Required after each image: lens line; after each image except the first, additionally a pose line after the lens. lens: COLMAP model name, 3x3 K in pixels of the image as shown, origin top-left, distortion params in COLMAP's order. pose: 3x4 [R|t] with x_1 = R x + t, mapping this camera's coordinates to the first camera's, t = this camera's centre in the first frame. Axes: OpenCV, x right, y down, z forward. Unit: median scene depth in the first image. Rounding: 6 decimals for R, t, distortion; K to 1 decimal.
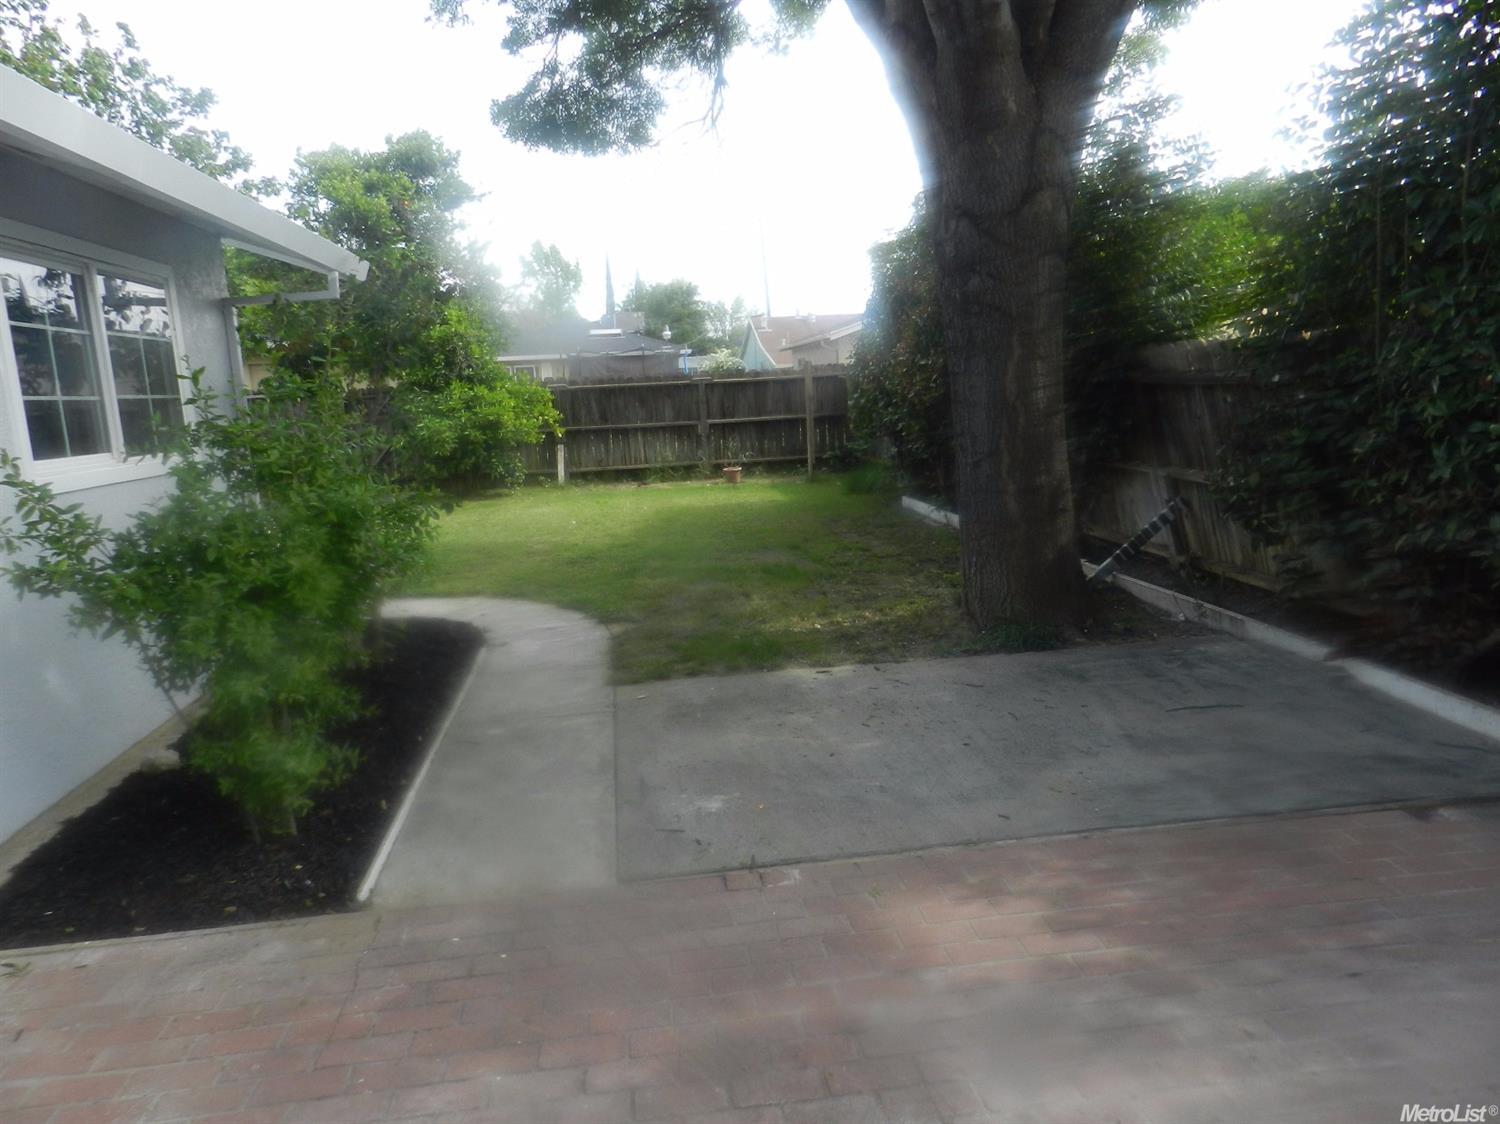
lens RADIAL K [[1035.8, 0, 738.2], [0, 1035.8, 561.4], [0, 0, 1]] dist [0.033476, -0.008667]
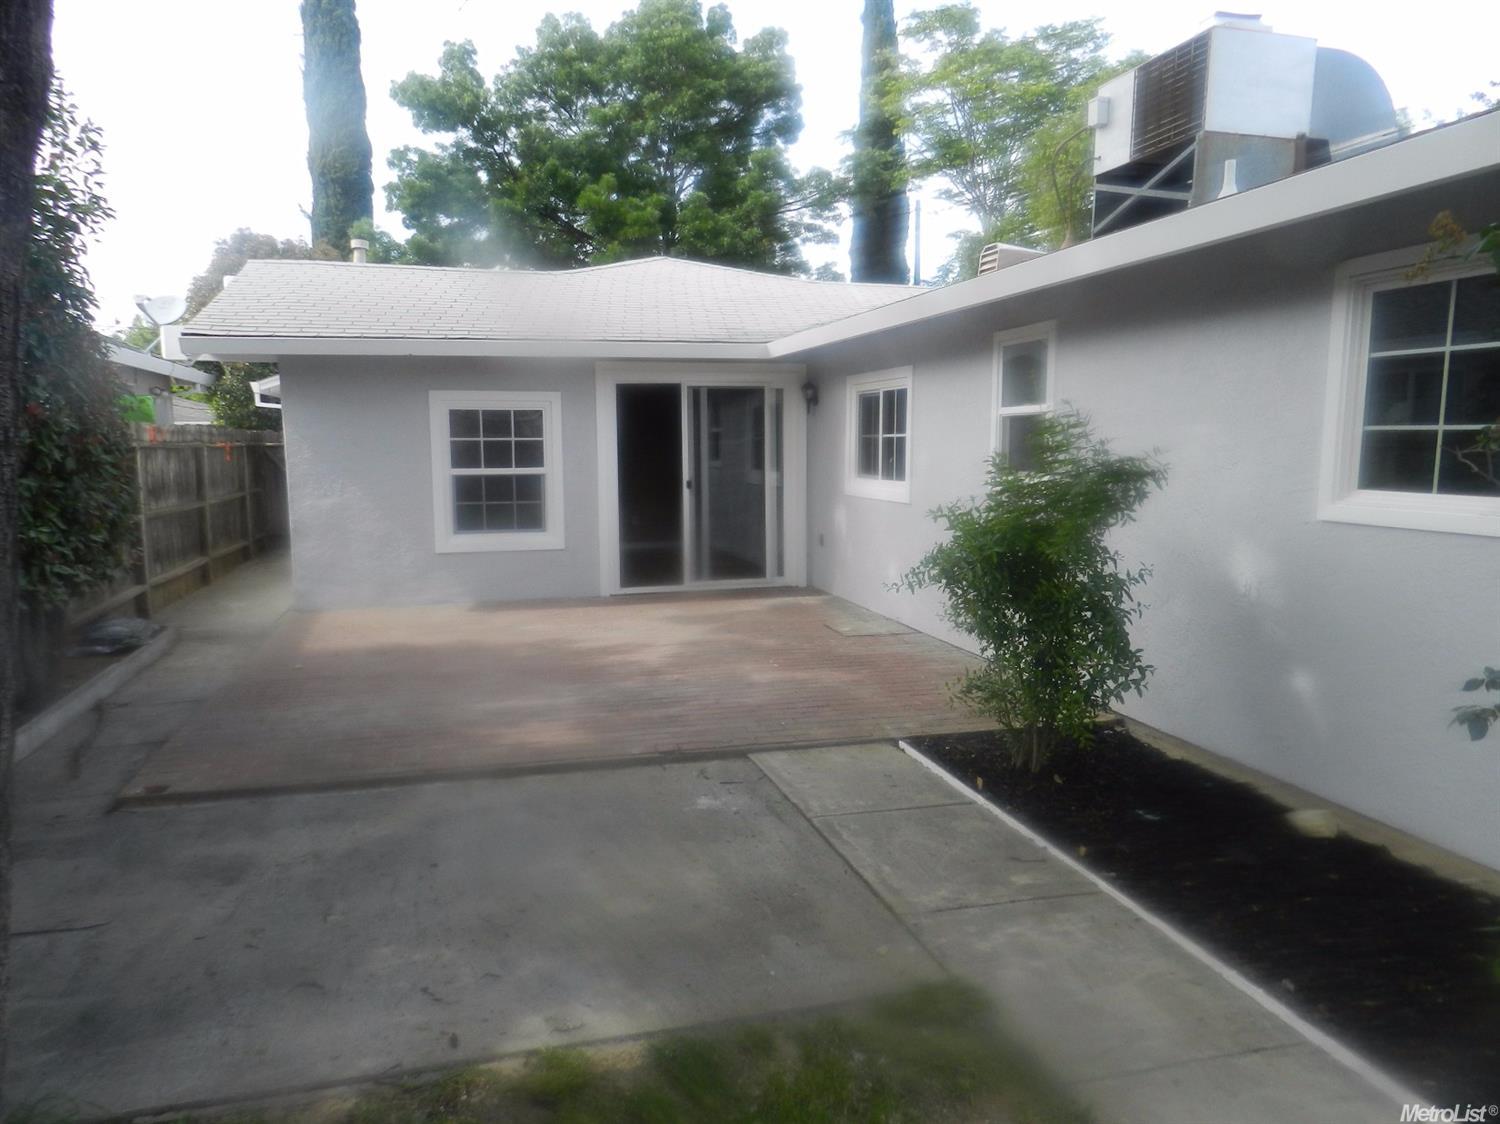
lens RADIAL K [[1005.1, 0, 754.3], [0, 1005.1, 543.1], [0, 0, 1]] dist [0.031245, -0.001882]
pose [[-0.986246, 0.060783, -0.153704, 0.020885], [0.016508, 0.961502, 0.274303, -0.095791], [0.164459, 0.267992, -0.949280, 0.545047]]
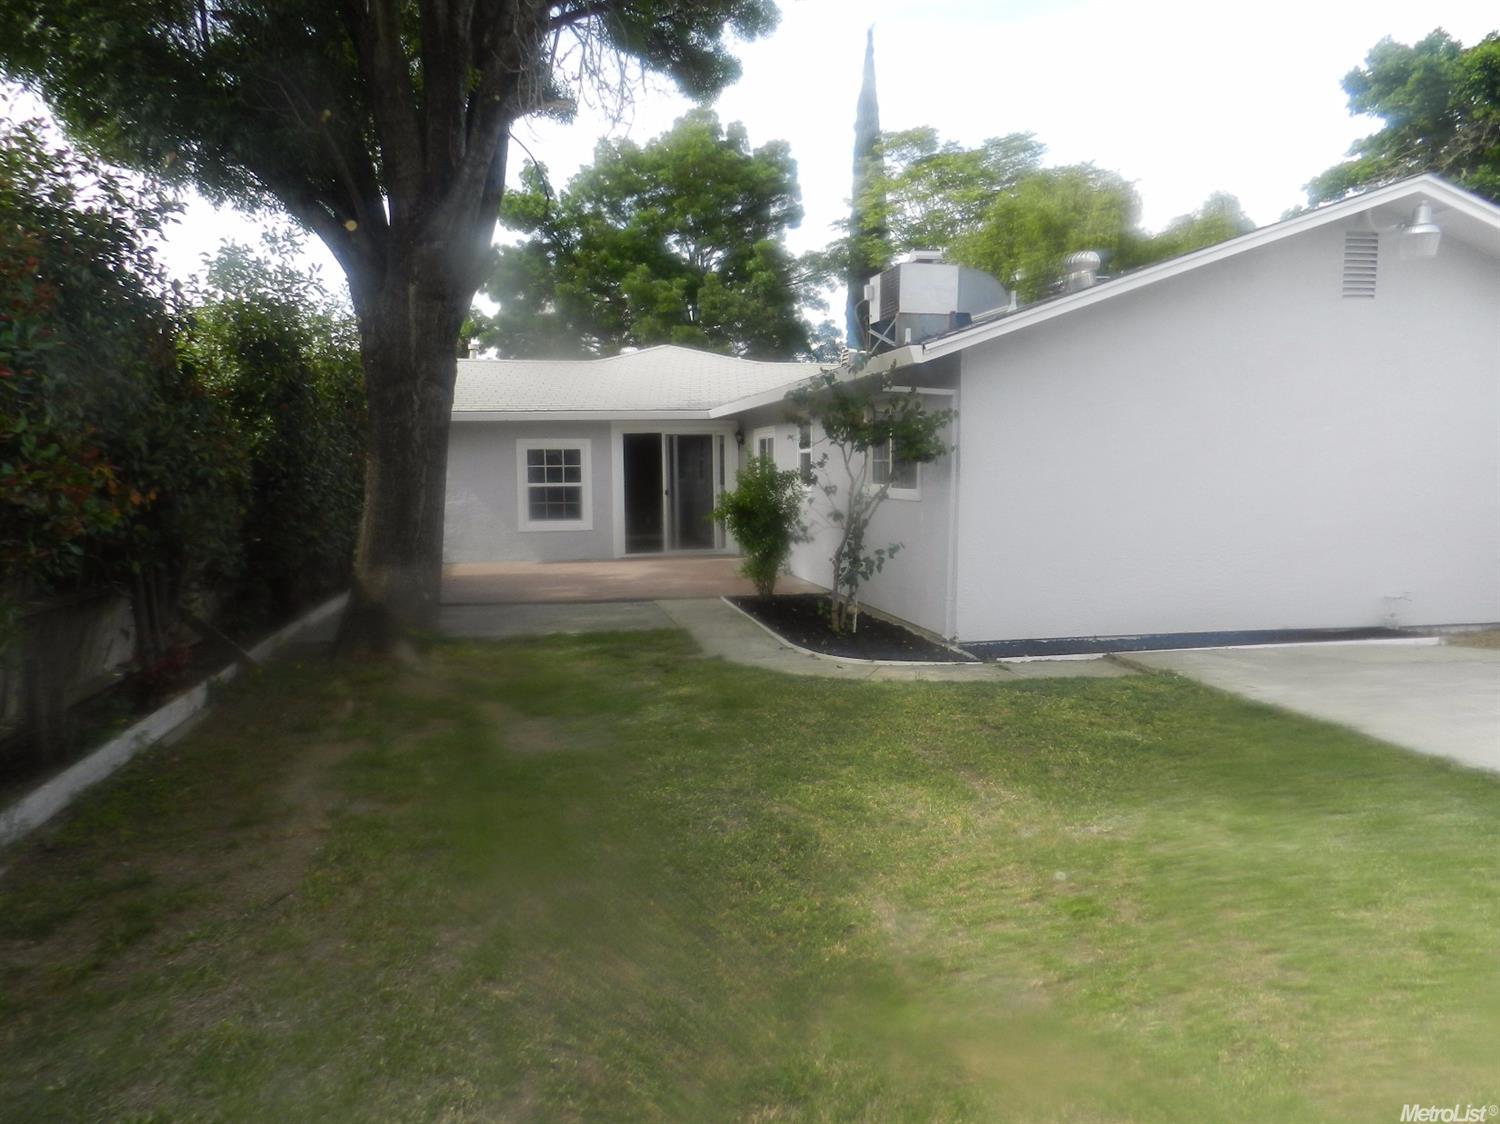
lens RADIAL K [[1025.8, 0, 763.7], [0, 1025.8, 559.6], [0, 0, 1]] dist [0.039666, -0.018590]
pose [[-0.994019, 0.057960, -0.092555, -0.036833], [0.031645, 0.964046, 0.263844, -0.175514], [0.104519, 0.259337, -0.960115, 1.012923]]
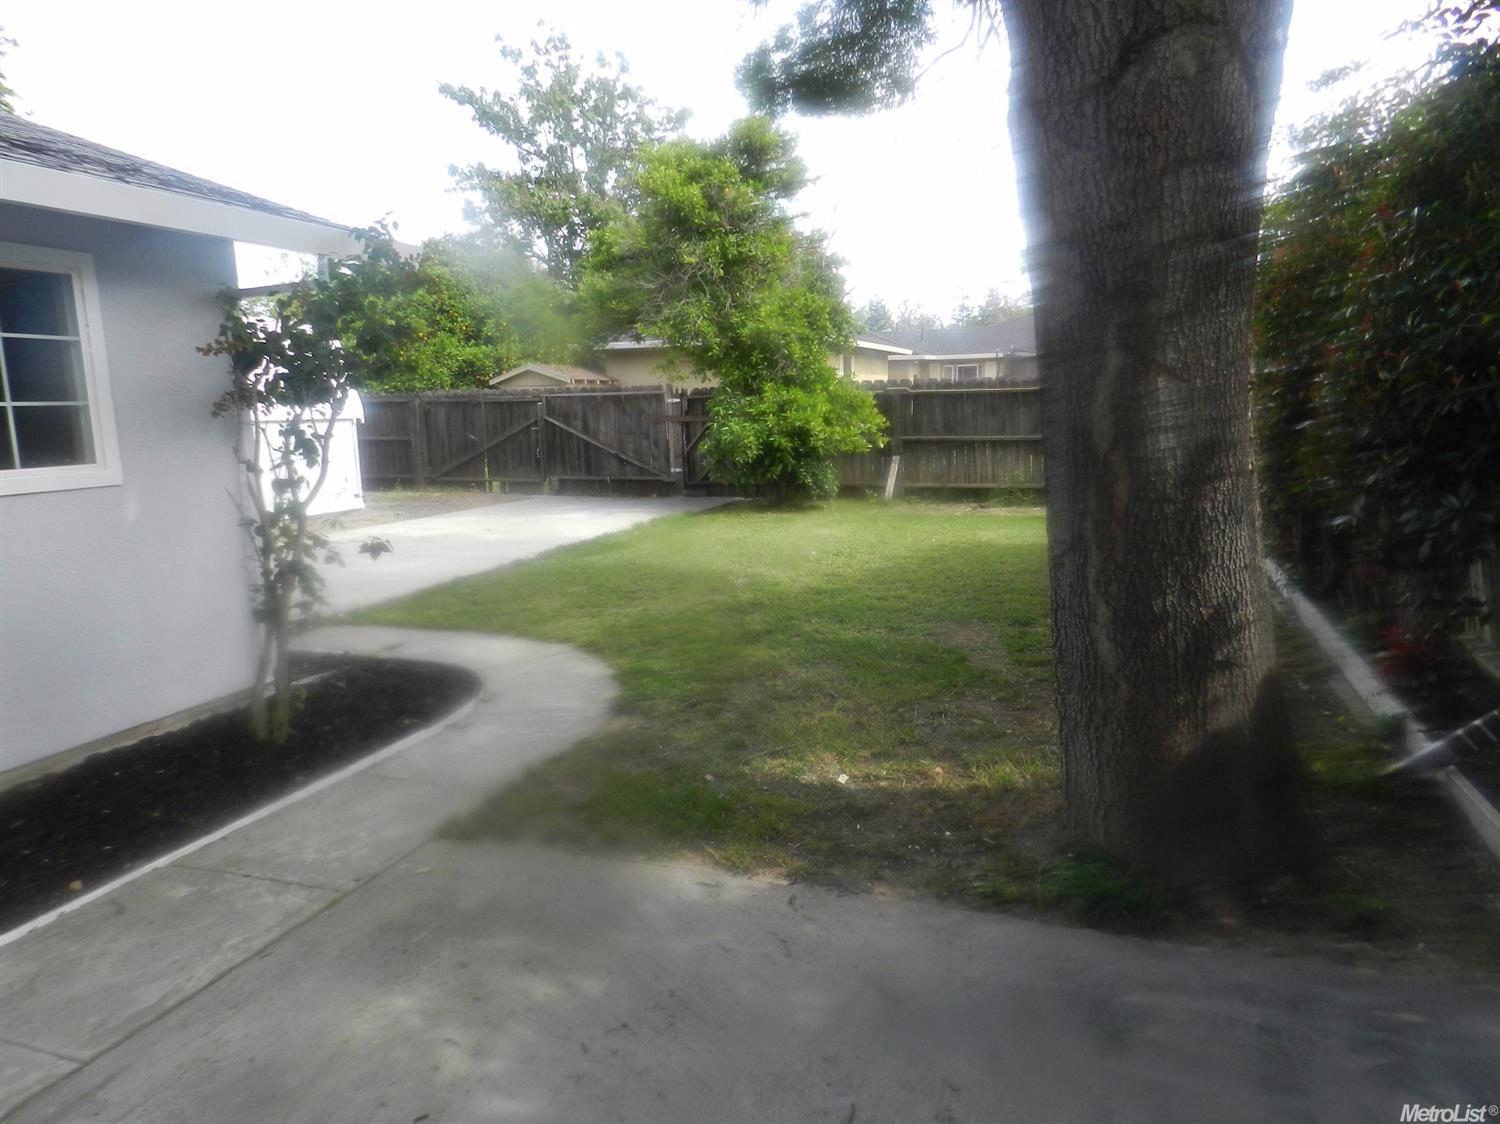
lens RADIAL K [[1025.8, 0, 763.7], [0, 1025.8, 559.6], [0, 0, 1]] dist [0.039666, -0.018590]
pose [[0.895971, 0.097500, -0.433277, 0.135565], [-0.097018, 0.995010, 0.023283, -0.038013], [0.433385, 0.021174, 0.900960, 0.180950]]
